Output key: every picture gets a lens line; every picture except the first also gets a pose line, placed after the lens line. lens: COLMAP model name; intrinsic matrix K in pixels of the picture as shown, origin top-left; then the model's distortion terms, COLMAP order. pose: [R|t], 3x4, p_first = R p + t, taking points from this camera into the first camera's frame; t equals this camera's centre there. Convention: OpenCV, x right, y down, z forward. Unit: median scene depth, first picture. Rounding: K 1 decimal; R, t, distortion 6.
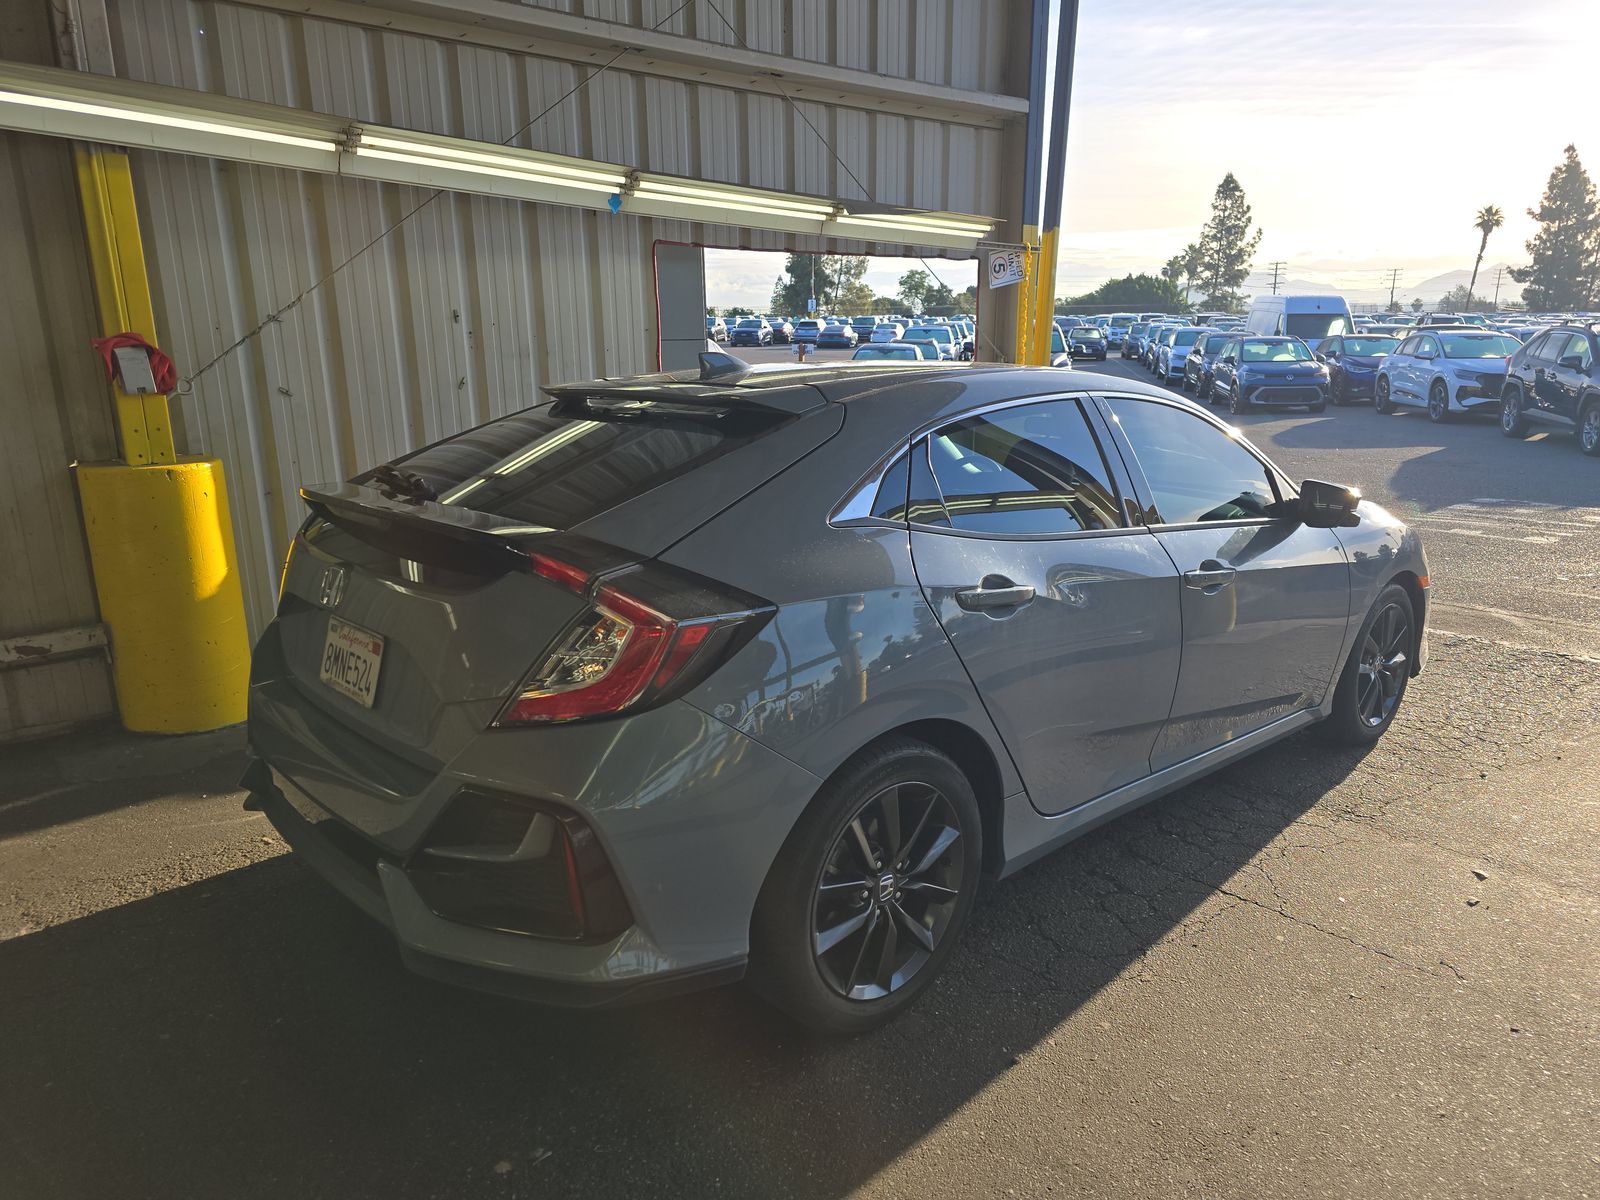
lens RADIAL K [[1085.3, 0, 803.1], [0, 1085.3, 601.8], [0, 0, 1]] dist [0.041560, -0.031729]
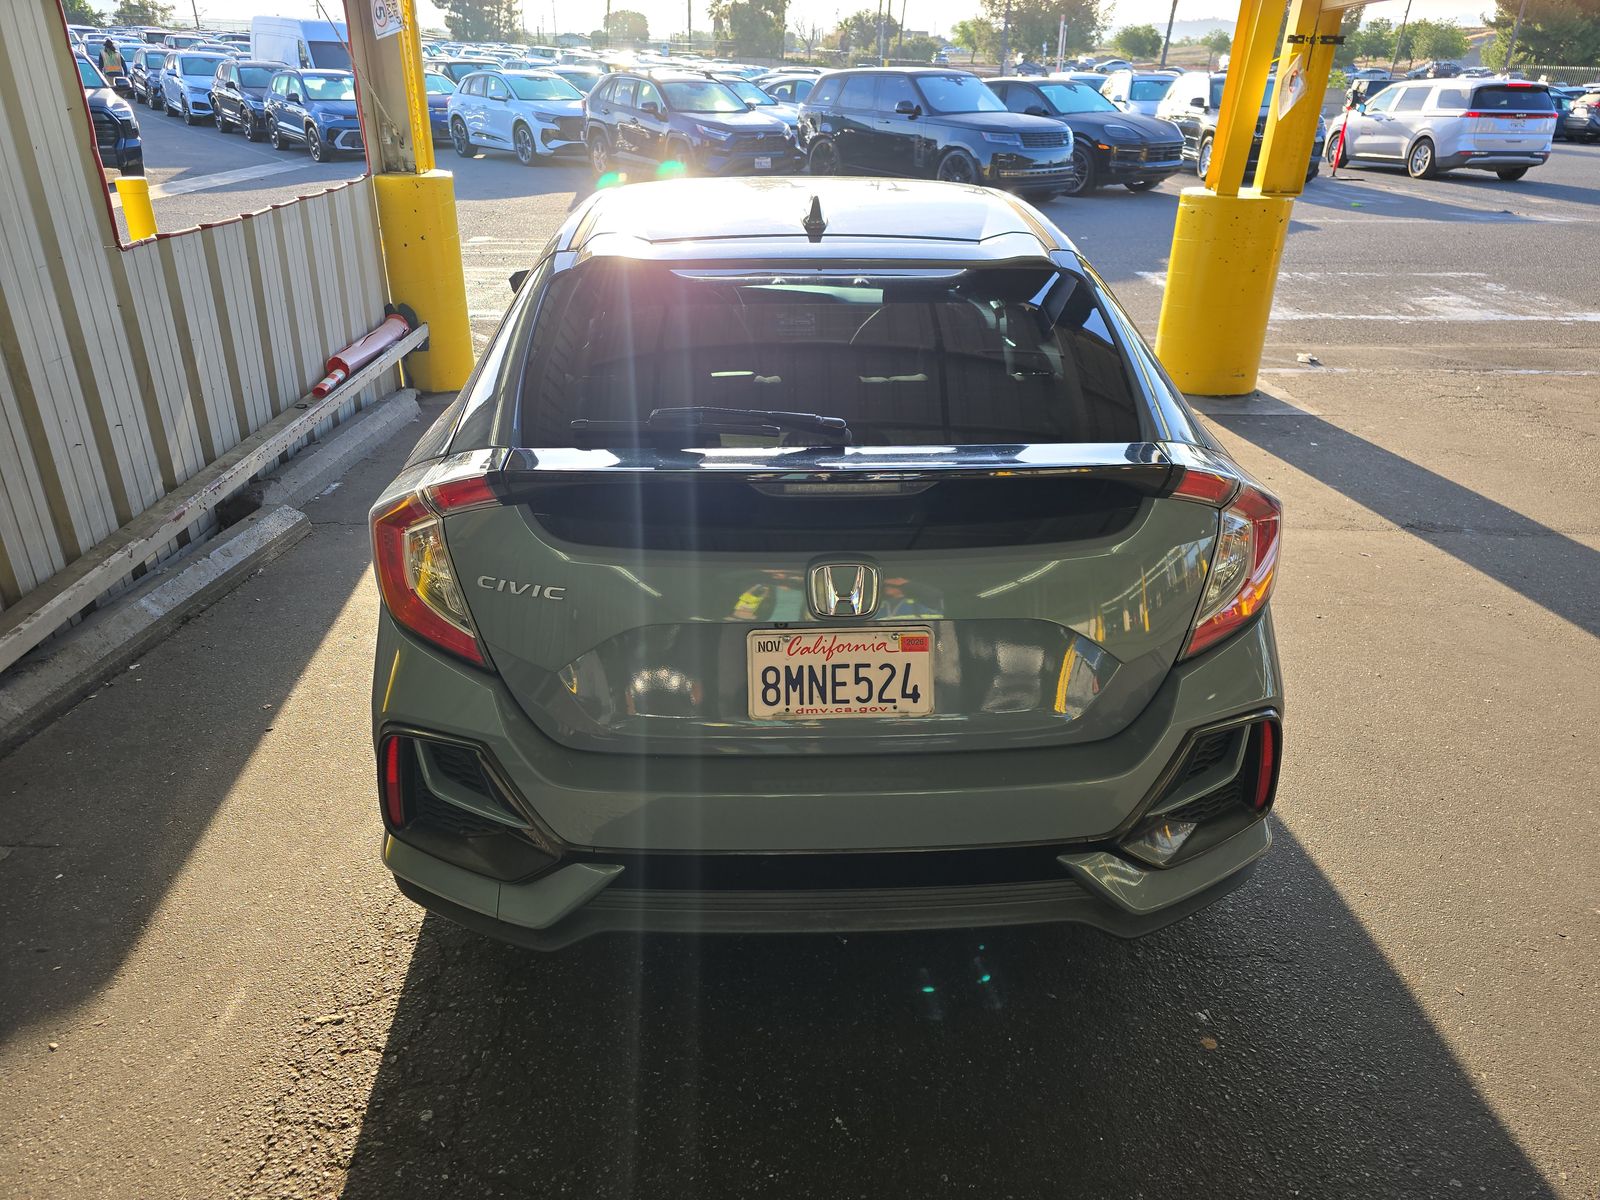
lens RADIAL K [[1085.3, 0, 796.5], [0, 1085.3, 601.1], [0, 0, 1]] dist [0.041560, -0.031729]
pose [[0.635562, -0.326669, 0.699535, -0.126313], [0.162650, 0.942393, 0.292303, -0.029465], [-0.754723, -0.071997, 0.652081, 0.071213]]
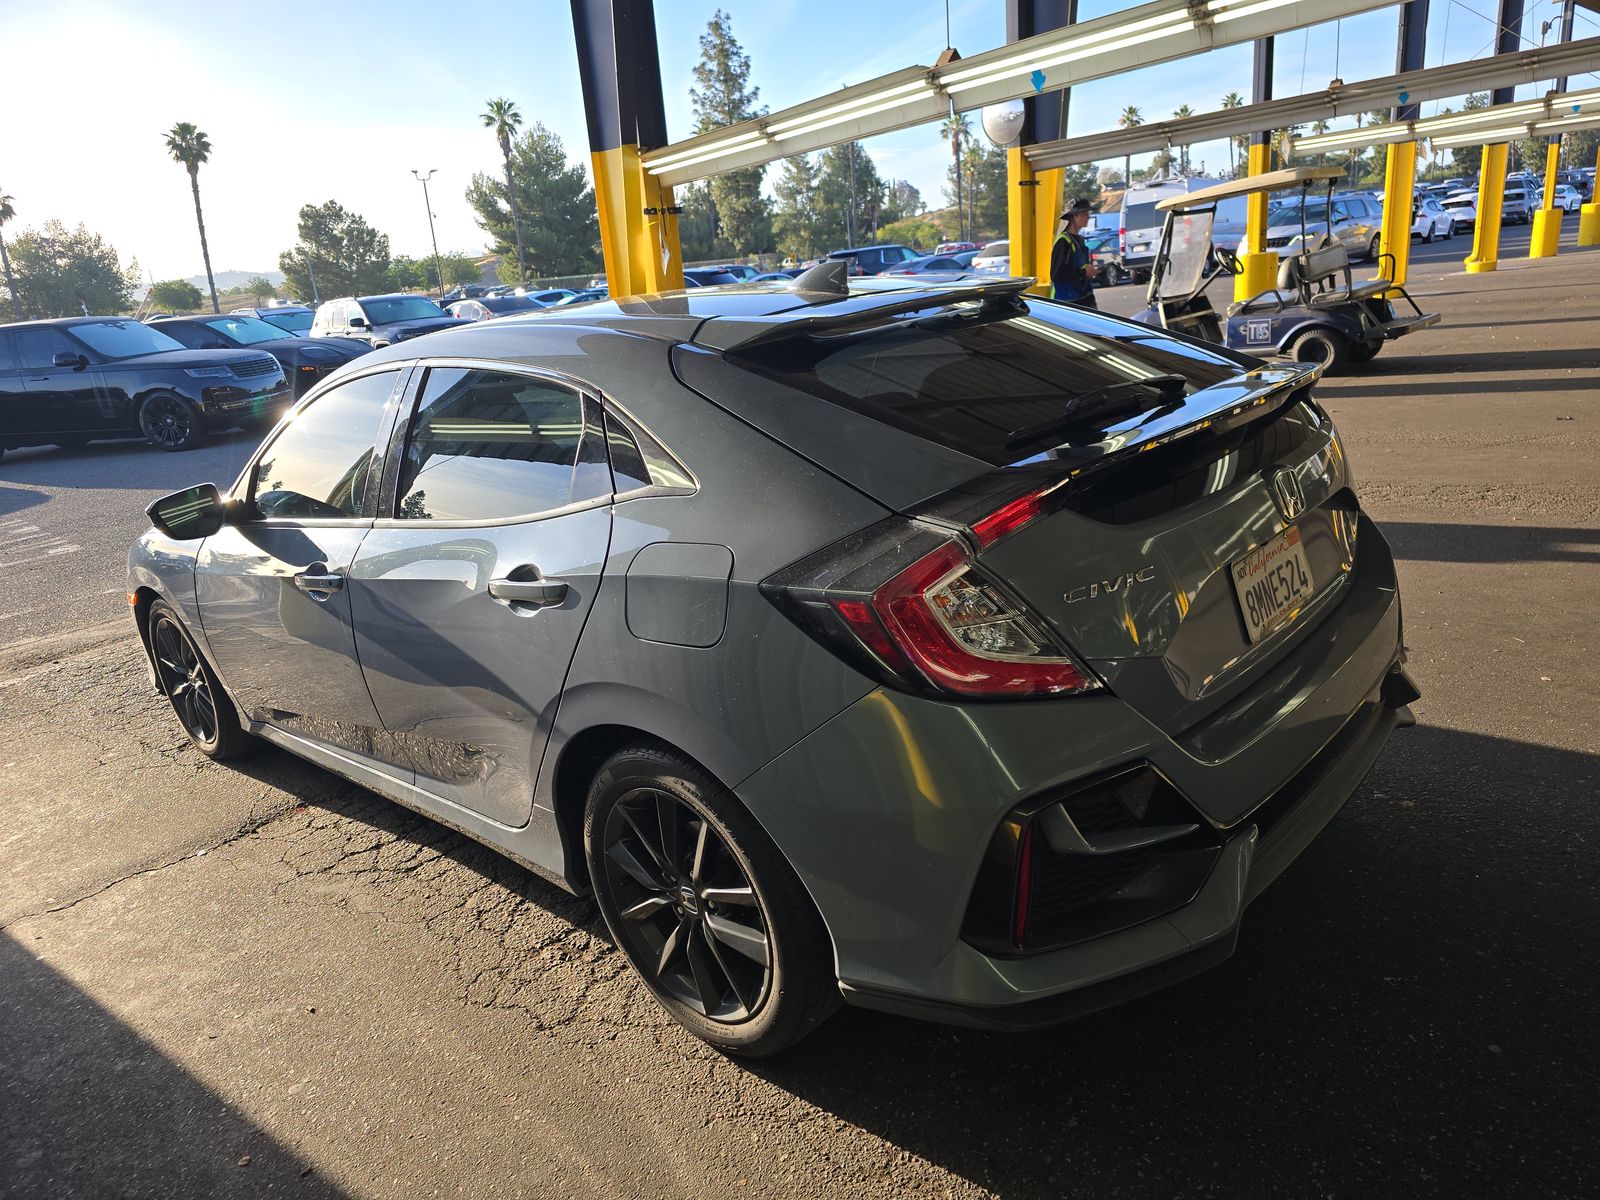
lens RADIAL K [[1085.3, 0, 800.6], [0, 1085.3, 601.7], [0, 0, 1]] dist [0.041560, -0.031729]
pose [[-0.094873, -0.282204, 0.954652, -0.160743], [0.327623, 0.896704, 0.297633, -0.041332], [-0.940033, 0.341003, 0.007384, 0.181055]]
